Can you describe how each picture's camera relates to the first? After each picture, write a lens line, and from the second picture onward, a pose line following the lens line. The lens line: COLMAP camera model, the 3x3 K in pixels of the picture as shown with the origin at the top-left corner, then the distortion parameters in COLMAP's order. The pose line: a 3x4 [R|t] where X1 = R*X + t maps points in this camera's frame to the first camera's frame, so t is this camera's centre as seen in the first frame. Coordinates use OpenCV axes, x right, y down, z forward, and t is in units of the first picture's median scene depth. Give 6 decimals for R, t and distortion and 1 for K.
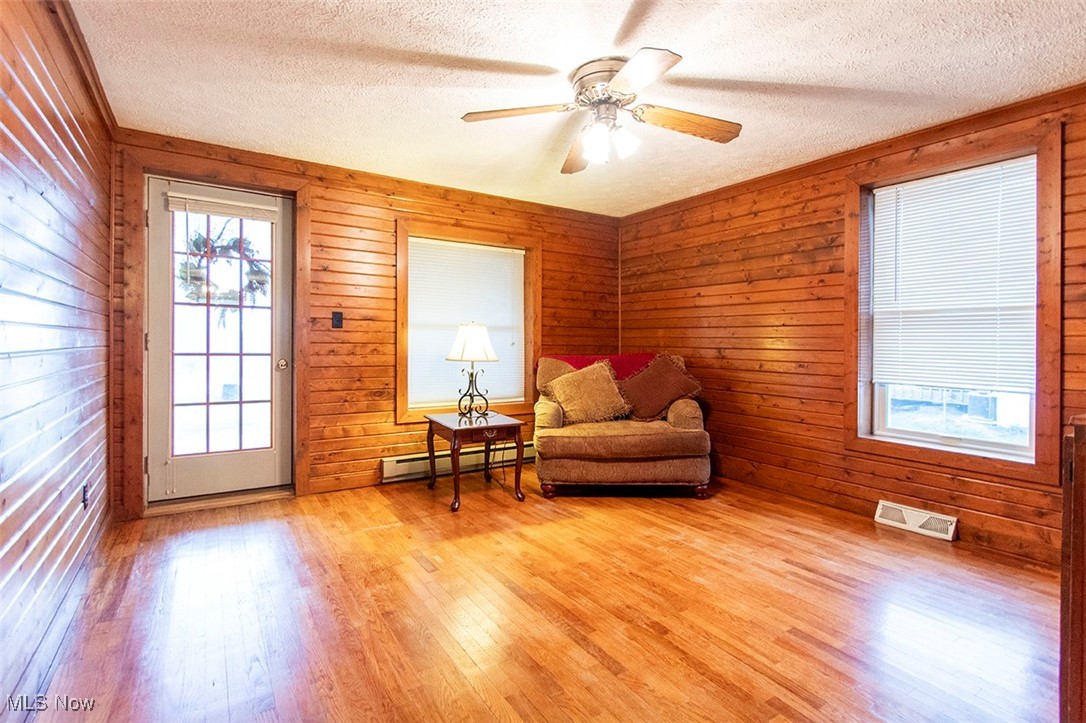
lens RADIAL K [[565.9, 0, 588.3], [0, 565.9, 357.9], [0, 0, 1]] dist [-0.004220, -0.000679]
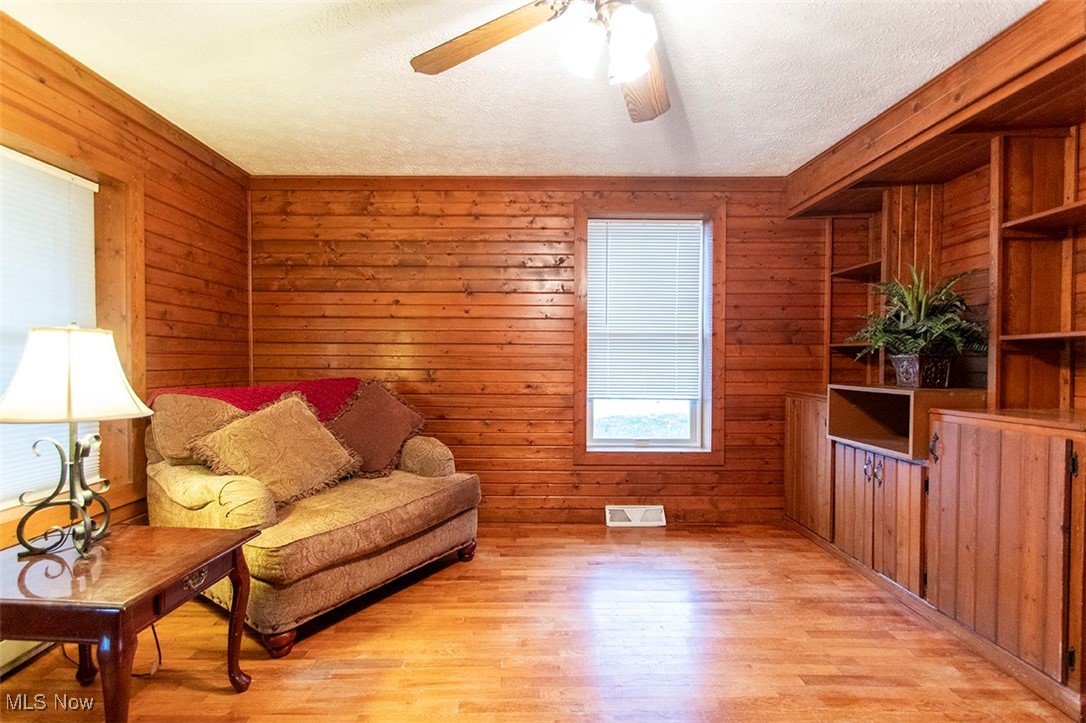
lens RADIAL K [[495.2, 0, 546.2], [0, 495.2, 368.7], [0, 0, 1]] dist [0.002854, -0.000193]
pose [[0.563289, -0.025517, 0.825866, -0.301962], [0.022455, 0.999627, 0.015570, -0.028095], [-0.825955, 0.009775, 0.563652, 0.498904]]
